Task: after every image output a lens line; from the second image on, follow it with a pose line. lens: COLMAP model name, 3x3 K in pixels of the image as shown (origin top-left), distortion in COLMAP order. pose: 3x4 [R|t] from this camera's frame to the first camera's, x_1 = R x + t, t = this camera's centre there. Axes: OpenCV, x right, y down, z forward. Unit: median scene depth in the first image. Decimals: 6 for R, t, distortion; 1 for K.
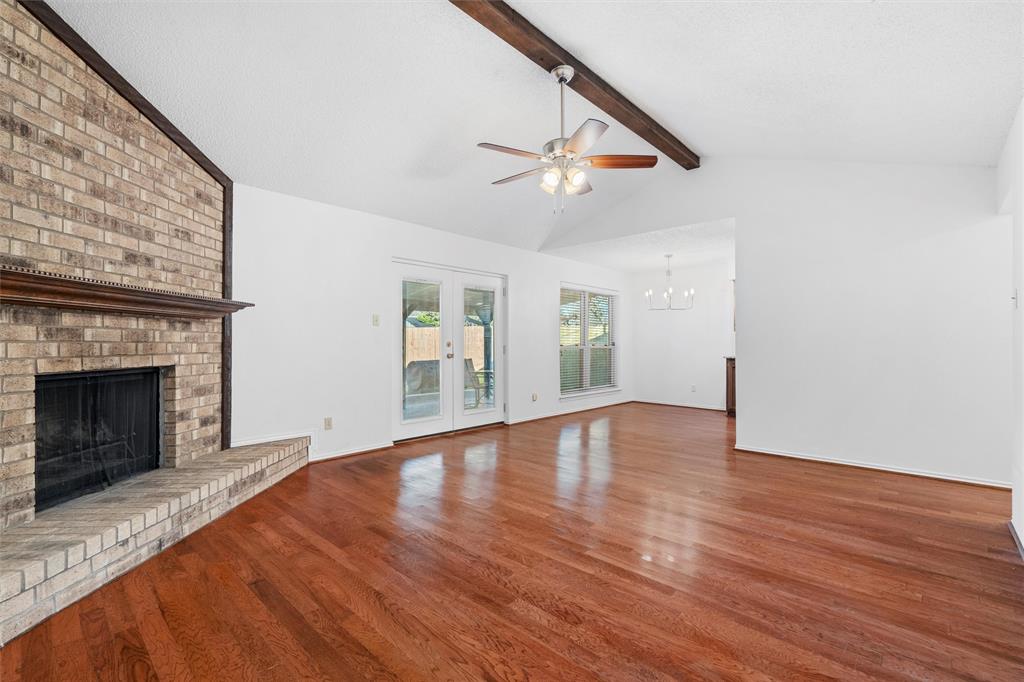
lens RADIAL K [[464.6, 0, 502.1], [0, 464.6, 344.0], [0, 0, 1]] dist [-0.009742, 0.000486]
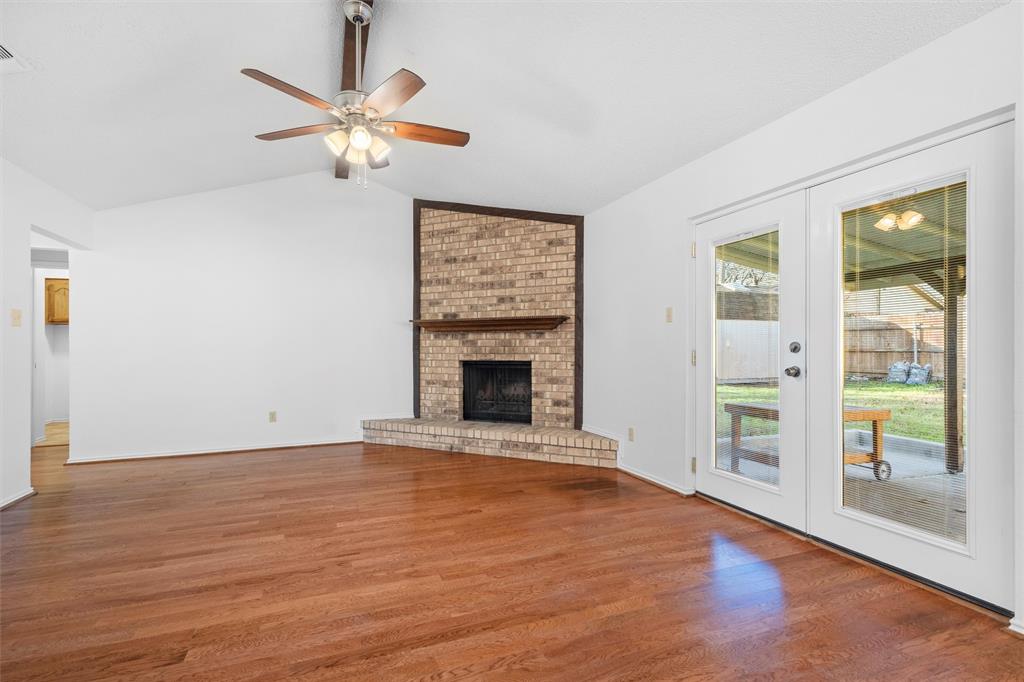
lens RADIAL K [[464.6, 0, 502.1], [0, 464.6, 344.0], [0, 0, 1]] dist [-0.009742, 0.000486]
pose [[-0.422542, -0.003345, -0.906337, 0.773758], [0.004439, 0.999974, -0.005760, -0.002497], [0.906332, -0.006457, -0.422516, 1.606690]]
